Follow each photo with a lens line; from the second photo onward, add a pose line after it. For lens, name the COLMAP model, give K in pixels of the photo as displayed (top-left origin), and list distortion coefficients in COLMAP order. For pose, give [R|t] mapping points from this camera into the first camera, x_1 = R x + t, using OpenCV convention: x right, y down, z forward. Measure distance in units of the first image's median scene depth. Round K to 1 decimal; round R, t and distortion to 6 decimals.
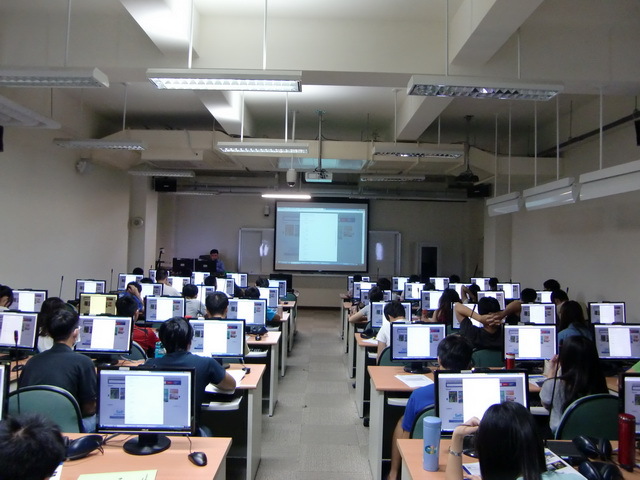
lens RADIAL K [[501.1, 0, 320.0], [0, 501.1, 240.0], [0, 0, 1]] dist [-0.095661, 0.071122]
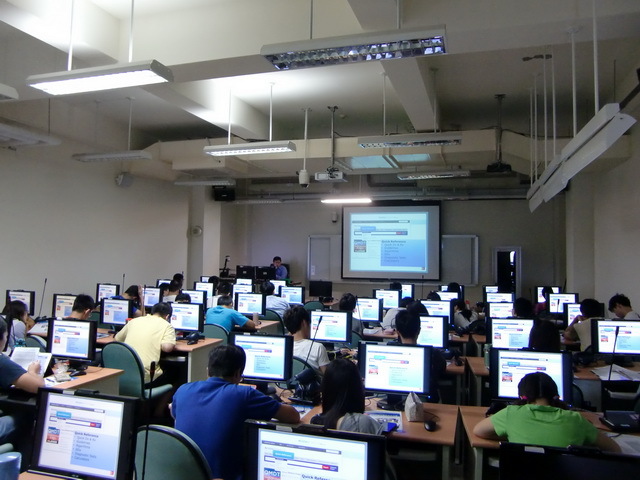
lens RADIAL K [[501.1, 0, 320.0], [0, 501.1, 240.0], [0, 0, 1]] dist [-0.095661, 0.071122]
pose [[0.952168, -0.018784, -0.304996, 0.259948], [0.012404, 0.999662, -0.022843, 0.013344], [0.305322, 0.017967, 0.952080, 0.103927]]
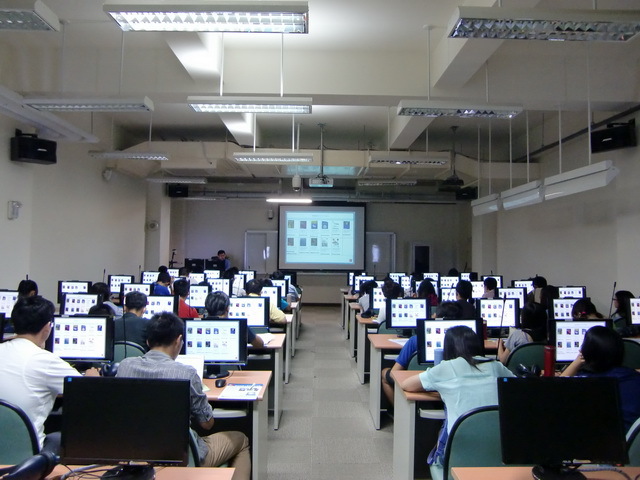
lens RADIAL K [[501.1, 0, 320.0], [0, 501.1, 240.0], [0, 0, 1]] dist [-0.095661, 0.071122]
pose [[0.999915, -0.010551, 0.007650, -0.014708], [0.010630, 0.999889, -0.010429, 0.014526], [-0.007539, 0.010510, 0.999916, -0.118228]]
